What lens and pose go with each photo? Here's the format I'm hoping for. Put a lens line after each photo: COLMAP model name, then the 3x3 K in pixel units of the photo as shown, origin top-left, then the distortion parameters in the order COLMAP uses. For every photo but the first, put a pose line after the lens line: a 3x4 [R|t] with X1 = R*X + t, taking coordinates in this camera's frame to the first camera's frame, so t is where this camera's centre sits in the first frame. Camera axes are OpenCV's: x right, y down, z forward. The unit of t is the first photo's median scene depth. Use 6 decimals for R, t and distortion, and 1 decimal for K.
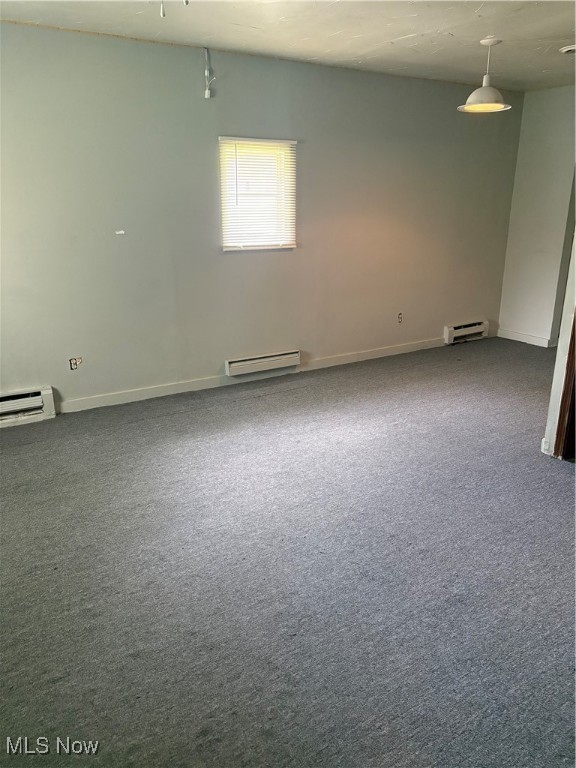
lens RADIAL K [[577.7, 0, 287.3], [0, 577.7, 384.5], [0, 0, 1]] dist [0.011306, 0.000549]
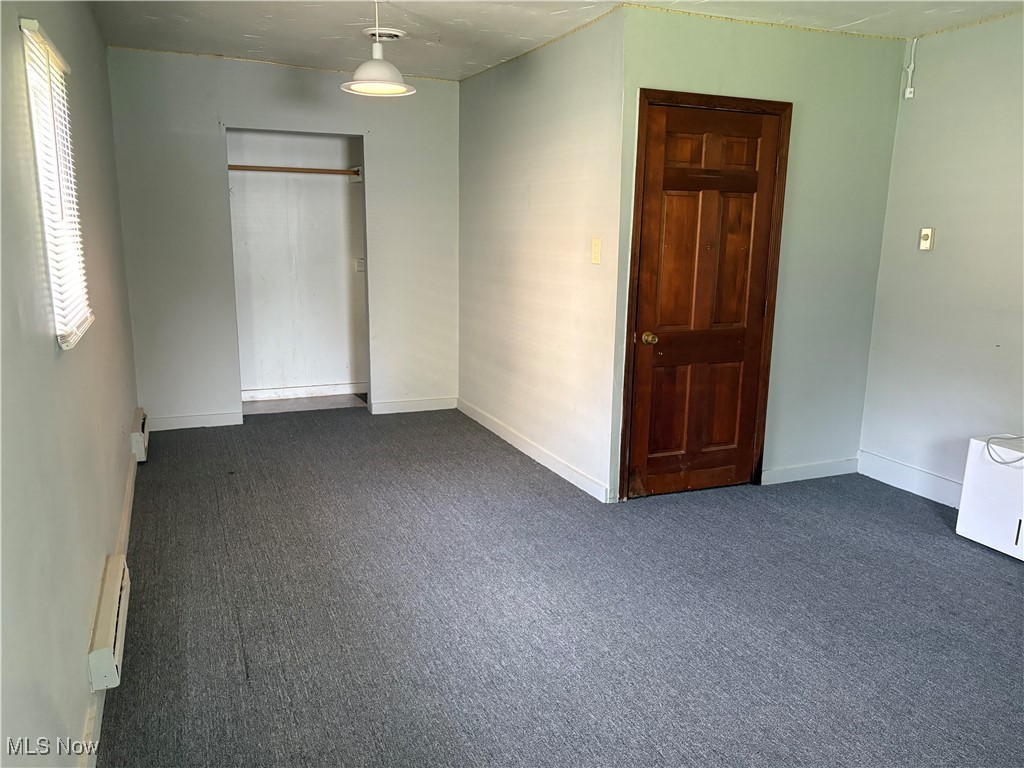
lens RADIAL K [[770.2, 0, 510.9], [0, 770.2, 384.7], [0, 0, 1]] dist [0.011306, 0.000549]
pose [[0.148410, -0.188352, 0.970823, -0.599718], [0.282252, 0.948928, 0.140957, -0.229072], [-0.947791, 0.253097, 0.193993, 0.779320]]
